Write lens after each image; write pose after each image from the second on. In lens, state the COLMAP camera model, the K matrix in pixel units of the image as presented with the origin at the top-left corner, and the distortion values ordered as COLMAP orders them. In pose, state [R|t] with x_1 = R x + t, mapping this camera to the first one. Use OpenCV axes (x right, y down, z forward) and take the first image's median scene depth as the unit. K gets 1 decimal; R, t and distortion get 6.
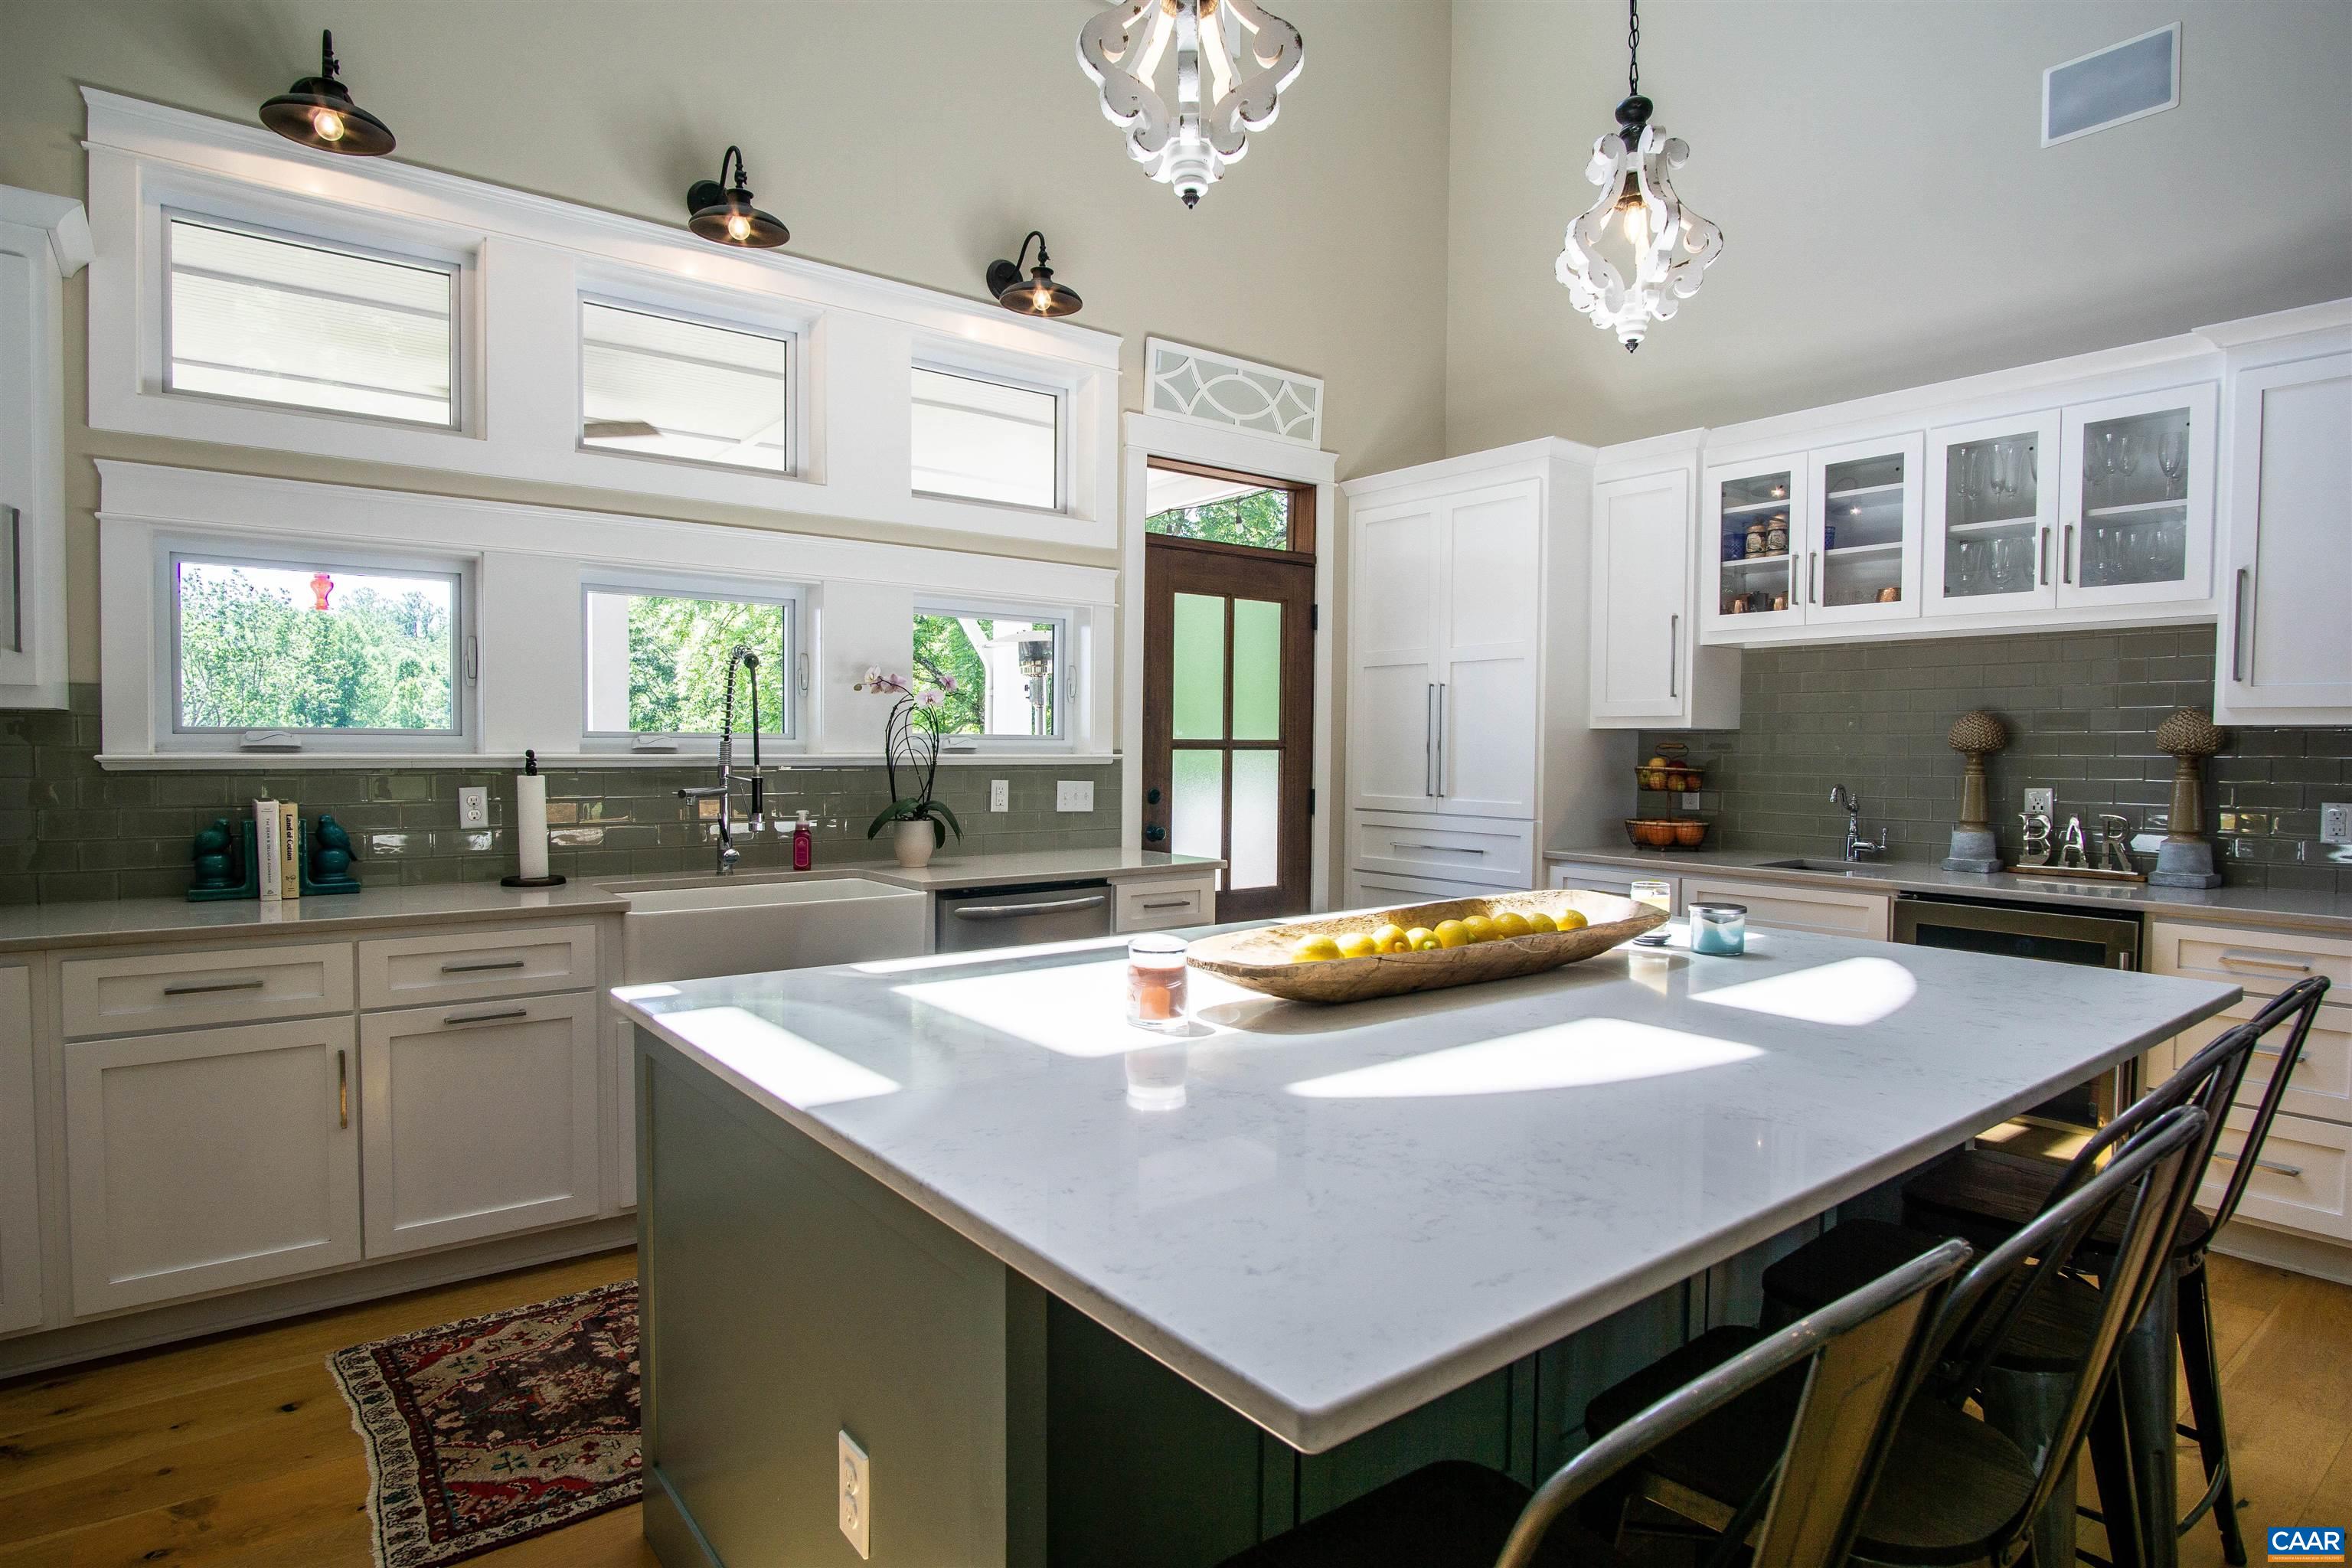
lens RADIAL K [[1262.3, 0, 1176.5], [0, 1262.3, 785.3], [0, 0, 1]] dist [-0.032825, 0.007267]
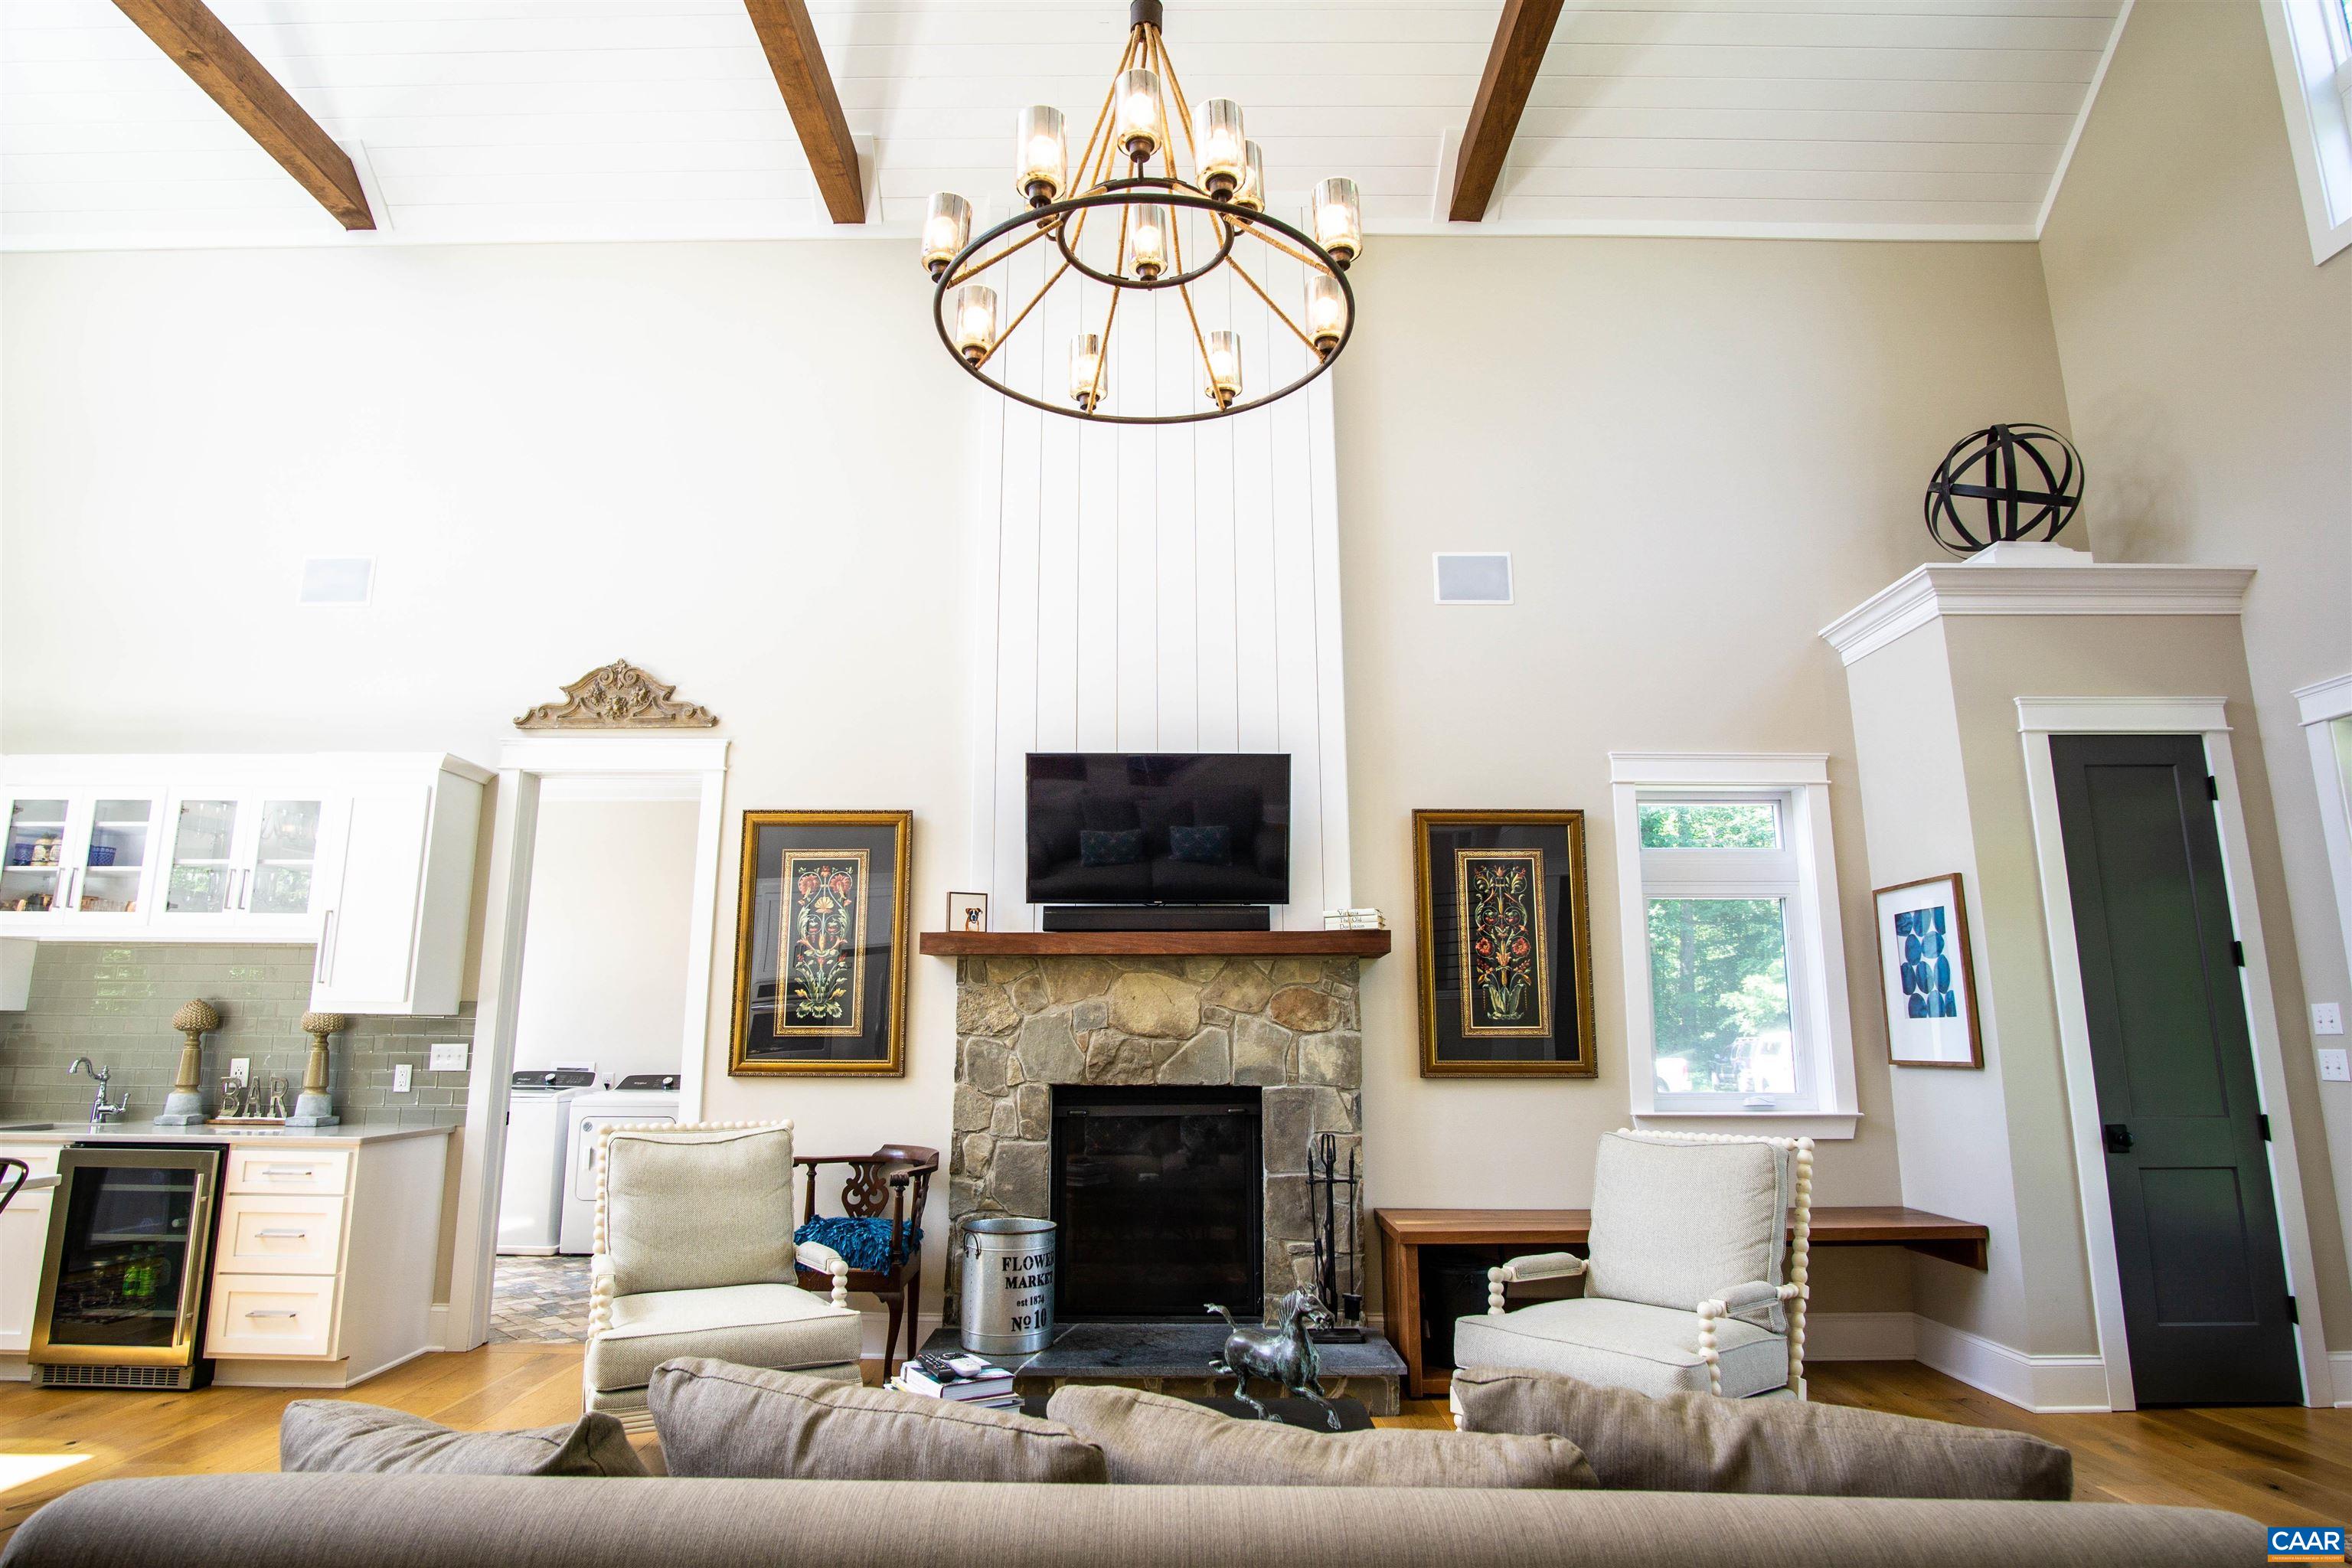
lens RADIAL K [[1262.3, 0, 1174.8], [0, 1262.3, 784.1], [0, 0, 1]] dist [-0.032825, 0.007267]
pose [[0.621456, 0.144126, 0.770078, 0.242960], [0.028297, 0.978163, -0.205906, 0.017165], [-0.782938, 0.149752, 0.603807, -0.641215]]
